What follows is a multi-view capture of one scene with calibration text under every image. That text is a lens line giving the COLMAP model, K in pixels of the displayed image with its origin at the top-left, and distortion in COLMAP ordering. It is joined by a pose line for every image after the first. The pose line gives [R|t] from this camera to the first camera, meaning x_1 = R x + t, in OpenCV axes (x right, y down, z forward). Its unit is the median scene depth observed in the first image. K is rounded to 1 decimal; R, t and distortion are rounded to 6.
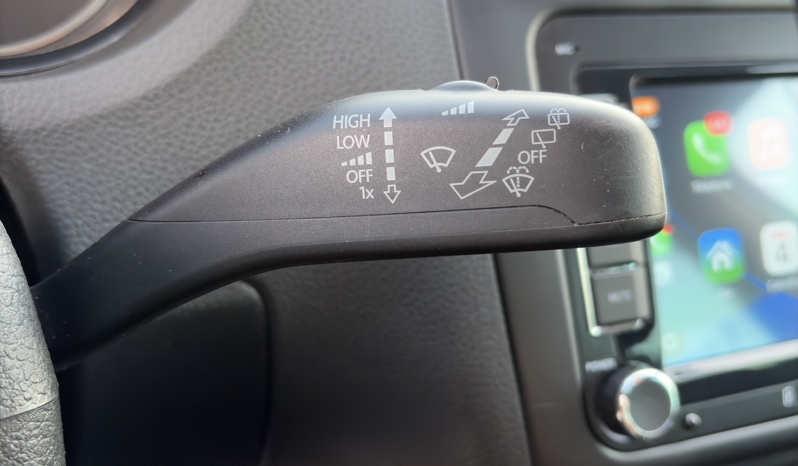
lens RADIAL K [[785.8, 0, 396.8], [0, 785.8, 234.6], [0, 0, 1]] dist [0.046945, 0.000000]
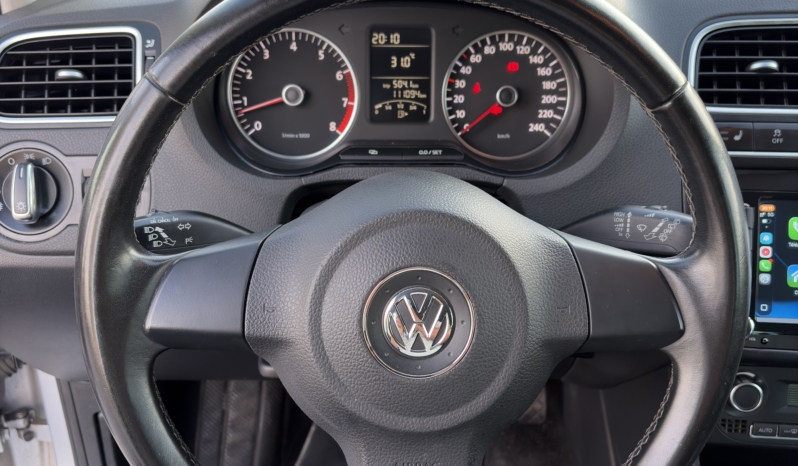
lens RADIAL K [[785.8, 0, 418.6], [0, 785.8, 273.9], [0, 0, 1]] dist [0.046945, 0.000000]
pose [[0.891941, 0.160040, -0.422881, 0.695600], [-0.128748, 0.986442, 0.101765, -0.124281], [0.433434, -0.036323, 0.900453, -2.670524]]
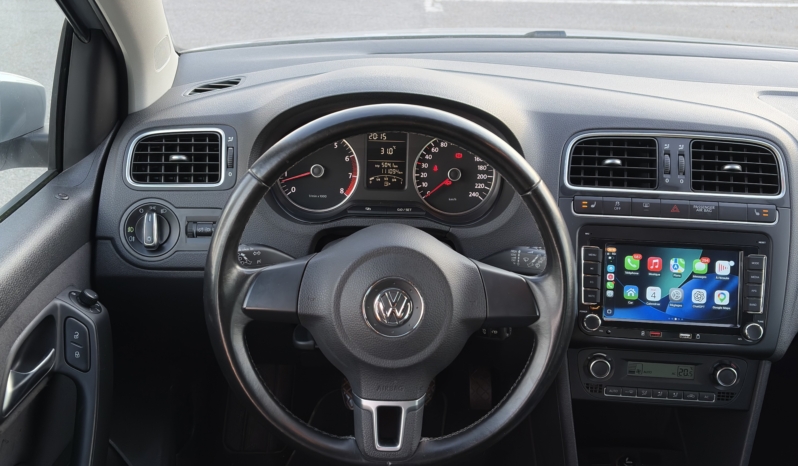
lens RADIAL K [[785.8, 0, 402.5], [0, 785.8, 227.1], [0, 0, 1]] dist [0.046945, 0.000000]
pose [[0.889568, 0.134328, -0.436607, 1.822162], [-0.149419, 0.988774, -0.000225, -0.201054], [0.431675, 0.065437, 0.899652, -4.896269]]
